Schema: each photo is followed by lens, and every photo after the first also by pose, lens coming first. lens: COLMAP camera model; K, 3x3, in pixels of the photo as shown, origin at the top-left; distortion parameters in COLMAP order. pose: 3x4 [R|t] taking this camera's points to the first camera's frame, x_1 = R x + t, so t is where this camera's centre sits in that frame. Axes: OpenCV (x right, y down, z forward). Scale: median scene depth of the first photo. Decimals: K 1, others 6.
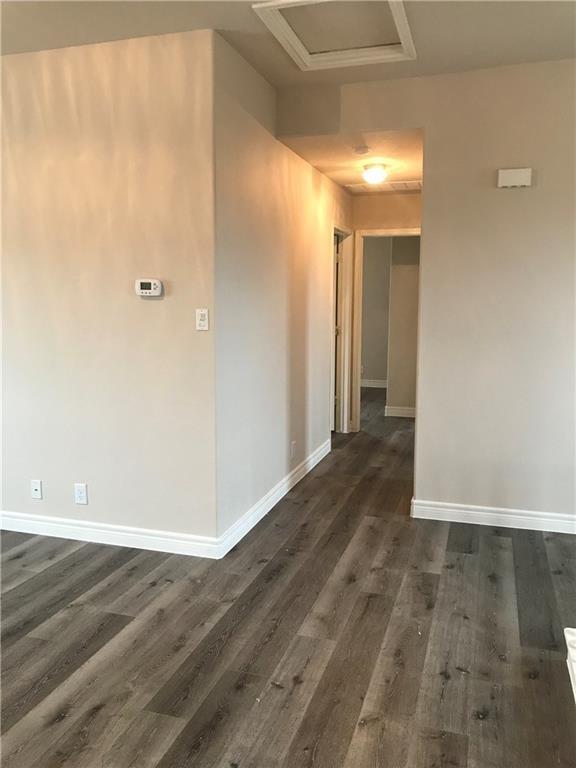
lens RADIAL K [[637.8, 0, 286.8], [0, 637.8, 380.4], [0, 0, 1]] dist [0.034199, -0.024877]
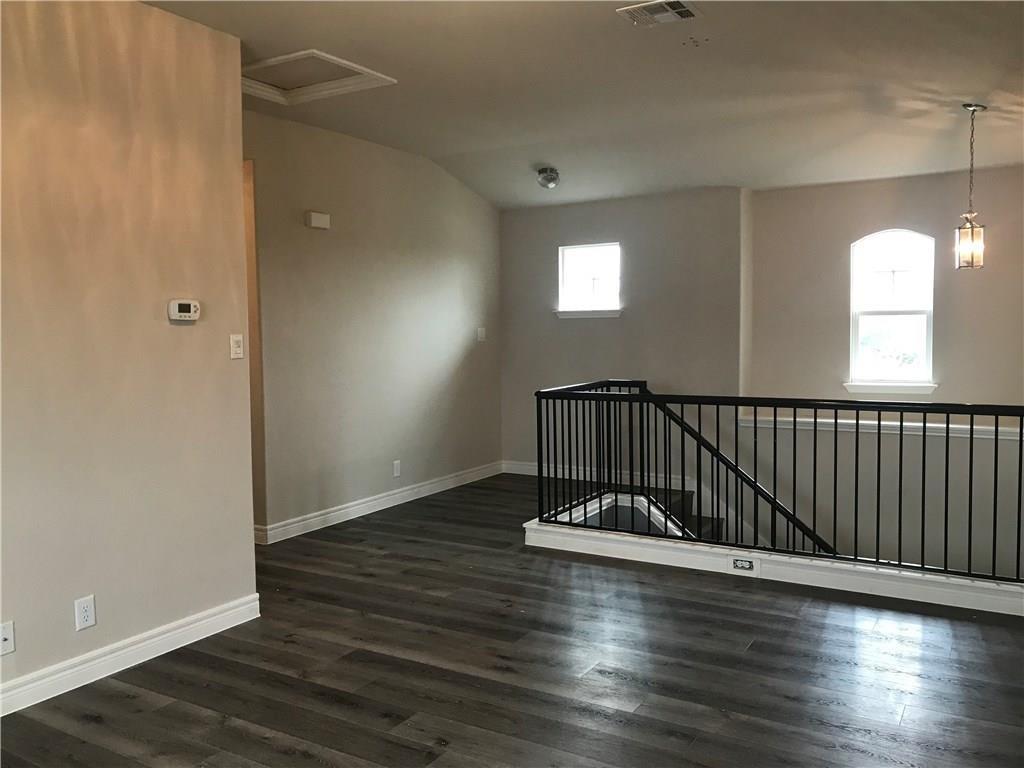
lens RADIAL K [[850.4, 0, 510.3], [0, 850.4, 386.4], [0, 0, 1]] dist [0.034199, -0.024877]
pose [[0.233607, -0.077174, 0.969264, -1.189917], [0.142646, 0.988780, 0.044348, -0.038901], [-0.961811, 0.127901, 0.241994, 0.354903]]
